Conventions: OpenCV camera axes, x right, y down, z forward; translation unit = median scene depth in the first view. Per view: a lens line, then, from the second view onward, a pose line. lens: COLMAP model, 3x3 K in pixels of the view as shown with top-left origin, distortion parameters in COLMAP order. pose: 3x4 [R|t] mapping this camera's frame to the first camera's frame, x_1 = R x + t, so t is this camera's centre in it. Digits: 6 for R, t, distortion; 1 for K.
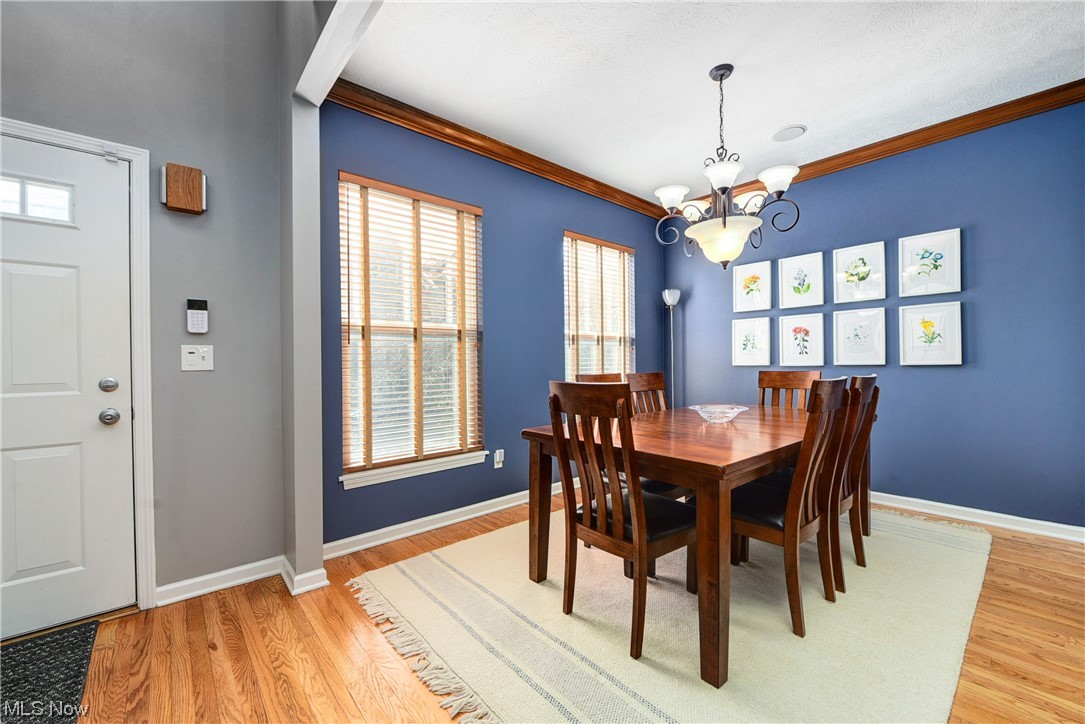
lens RADIAL K [[431.0, 0, 540.7], [0, 431.0, 359.7], [0, 0, 1]] dist [-0.010145, -0.000946]
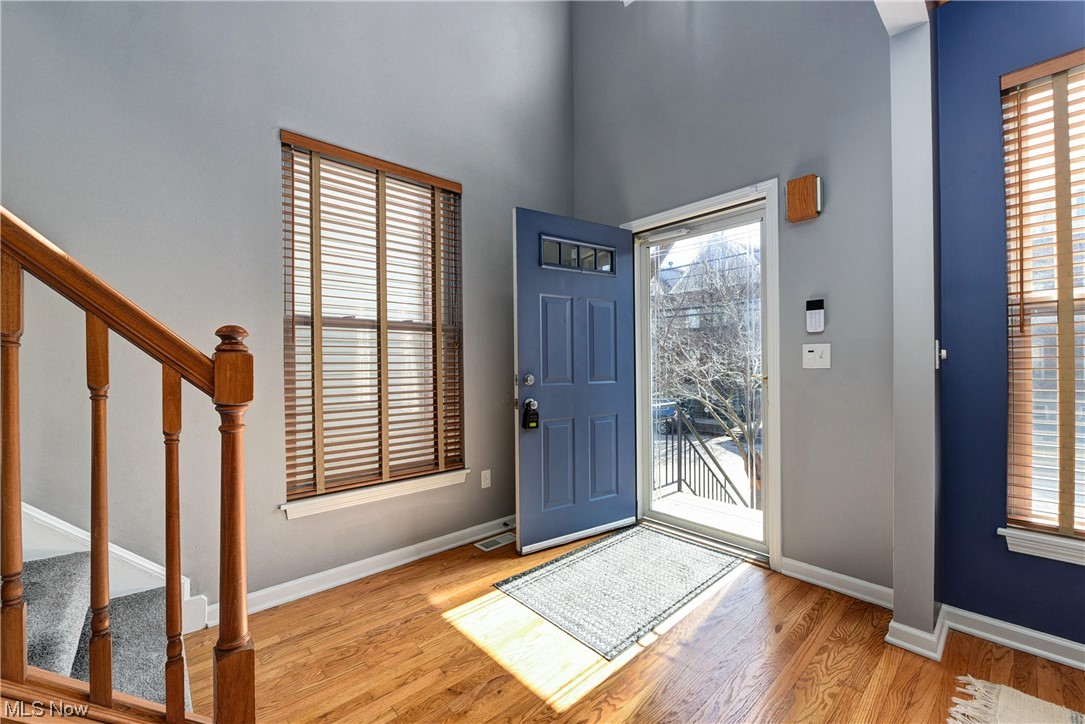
lens RADIAL K [[431.0, 0, 544.1], [0, 431.0, 362.6], [0, 0, 1]] dist [-0.010145, -0.000946]
pose [[0.019819, 0.005375, -0.999789, 0.226675], [0.011773, 0.999915, 0.005610, -0.002391], [0.999734, -0.011882, 0.019754, 0.321437]]
